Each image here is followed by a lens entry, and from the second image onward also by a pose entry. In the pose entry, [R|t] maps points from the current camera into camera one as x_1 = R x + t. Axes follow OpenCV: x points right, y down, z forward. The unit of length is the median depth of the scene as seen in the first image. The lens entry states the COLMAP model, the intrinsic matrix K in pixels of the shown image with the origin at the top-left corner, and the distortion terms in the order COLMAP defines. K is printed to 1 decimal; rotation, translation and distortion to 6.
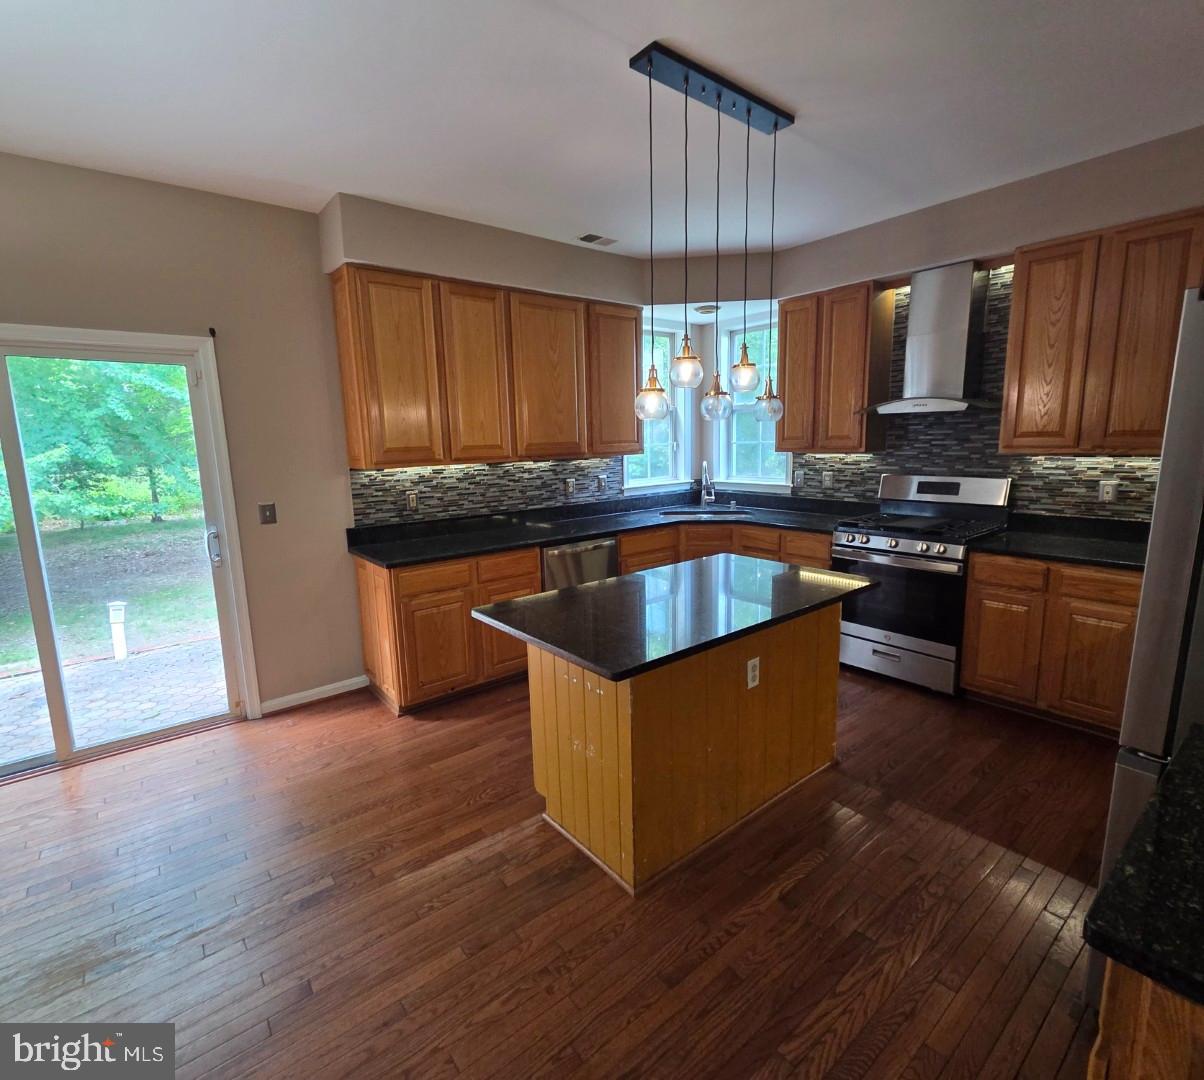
lens RADIAL K [[586.9, 0, 602.9], [0, 586.9, 537.2], [0, 0, 1]] dist [0.002956, -0.001170]
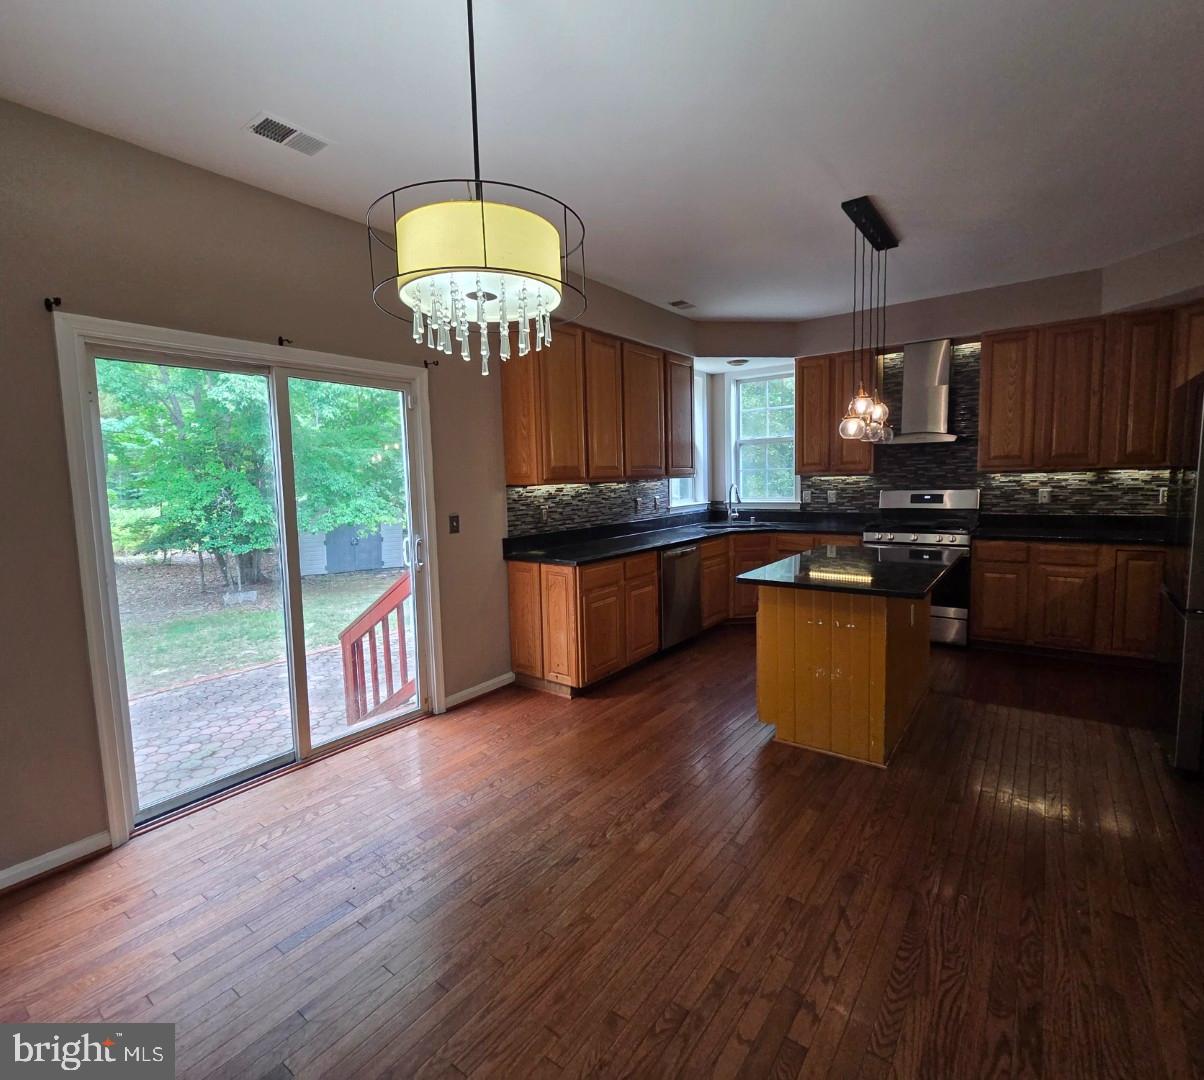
lens RADIAL K [[586.9, 0, 604.3], [0, 586.9, 534.1], [0, 0, 1]] dist [0.002956, -0.001170]
pose [[0.969270, -0.026065, 0.244613, -0.516318], [0.045004, 0.996377, -0.072159, 0.066283], [-0.241846, 0.080950, 0.966932, -0.135512]]
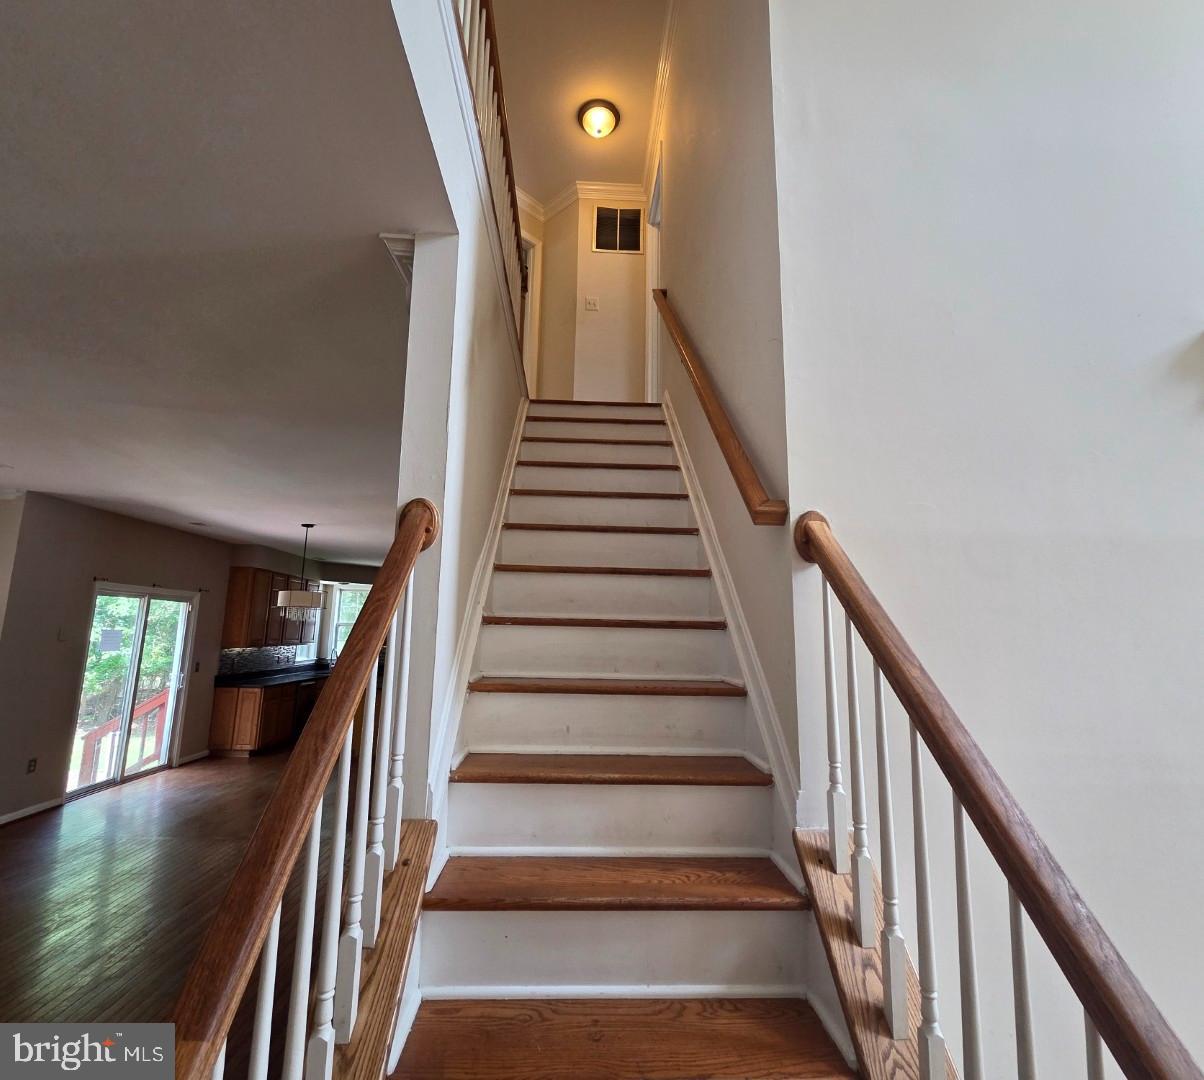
lens RADIAL K [[586.9, 0, 599.2], [0, 586.9, 541.4], [0, 0, 1]] dist [0.002956, -0.001170]
pose [[0.592605, 0.161175, 0.789204, -1.378375], [0.101719, 0.956959, -0.271815, 0.244399], [-0.799045, 0.241356, 0.550704, -1.447524]]
